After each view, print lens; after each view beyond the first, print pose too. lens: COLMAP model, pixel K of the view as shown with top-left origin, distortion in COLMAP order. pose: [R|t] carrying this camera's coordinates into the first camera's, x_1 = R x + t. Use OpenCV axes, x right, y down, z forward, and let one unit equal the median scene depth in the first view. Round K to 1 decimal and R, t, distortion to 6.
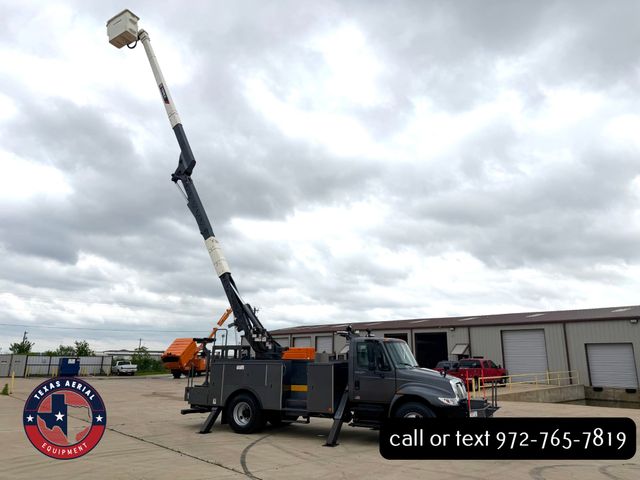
lens RADIAL K [[452.9, 0, 322.9], [0, 452.9, 235.1], [0, 0, 1]] dist [0.079607, -0.111596]
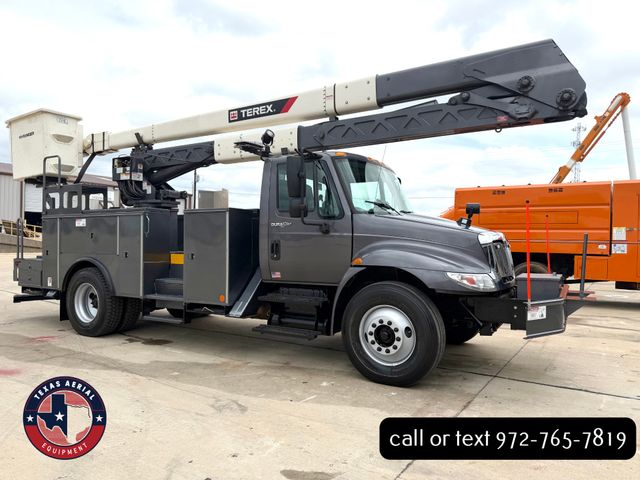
lens RADIAL K [[452.9, 0, 324.4], [0, 452.9, 243.7], [0, 0, 1]] dist [0.079607, -0.111596]
pose [[0.998214, -0.009119, -0.059046, 0.126251], [0.024547, 0.963616, 0.266160, 0.165876], [0.054471, -0.267134, 0.962119, 0.461713]]
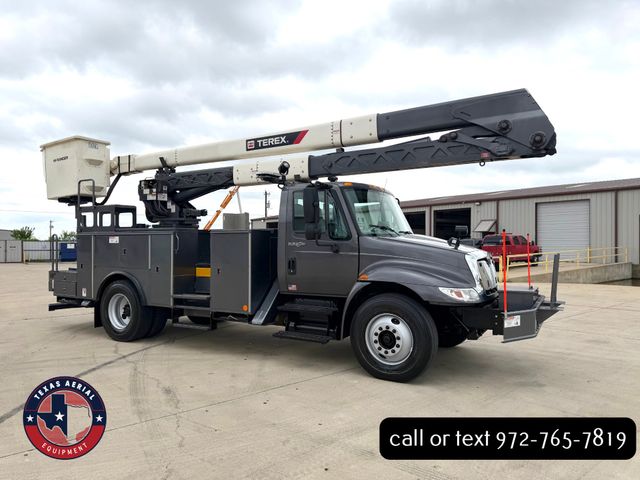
lens RADIAL K [[452.9, 0, 322.5], [0, 452.9, 241.1], [0, 0, 1]] dist [0.079607, -0.111596]
pose [[0.998260, -0.014014, -0.057283, 0.118201], [0.028267, 0.966201, 0.256236, 0.135327], [0.051756, -0.257409, 0.964915, 0.406028]]
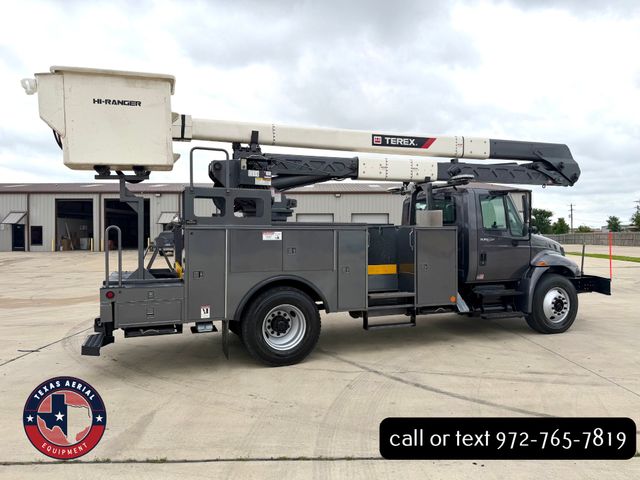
lens RADIAL K [[452.9, 0, 322.5], [0, 452.9, 238.8], [0, 0, 1]] dist [0.079607, -0.111596]
pose [[0.669020, -0.021832, 0.742924, -0.454536], [-0.185399, 0.963069, 0.195257, 0.181321], [-0.719750, -0.268368, 0.640265, 0.628323]]
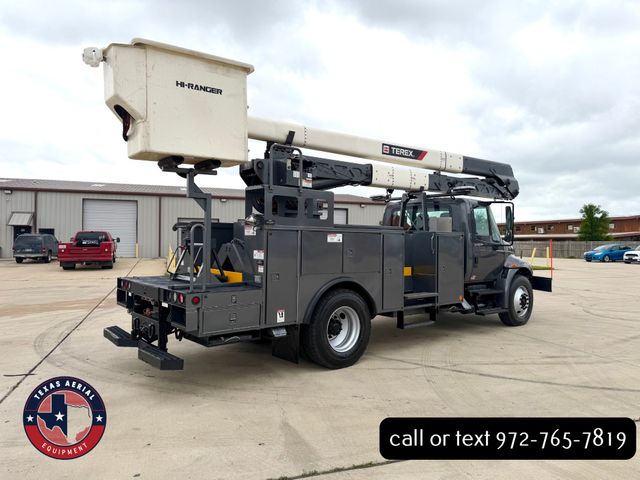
lens RADIAL K [[452.9, 0, 319.0], [0, 452.9, 241.5], [0, 0, 1]] dist [0.079607, -0.111596]
pose [[0.405294, -0.007455, 0.914156, -0.564289], [-0.244808, 0.962561, 0.116387, 0.228098], [-0.880798, -0.270964, 0.388295, 0.783094]]
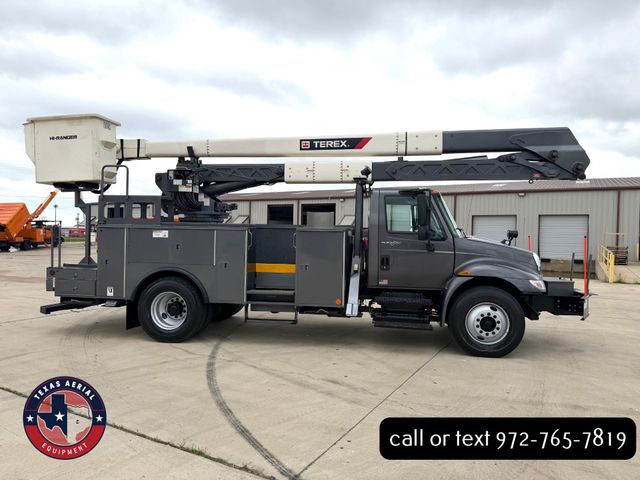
lens RADIAL K [[452.9, 0, 321.6], [0, 452.9, 238.9], [0, 0, 1]] dist [0.079607, -0.111596]
pose [[0.950353, 0.001294, 0.311172, -0.156945], [-0.087233, 0.961003, 0.262420, 0.123687], [-0.298697, -0.276536, 0.913404, 0.404373]]
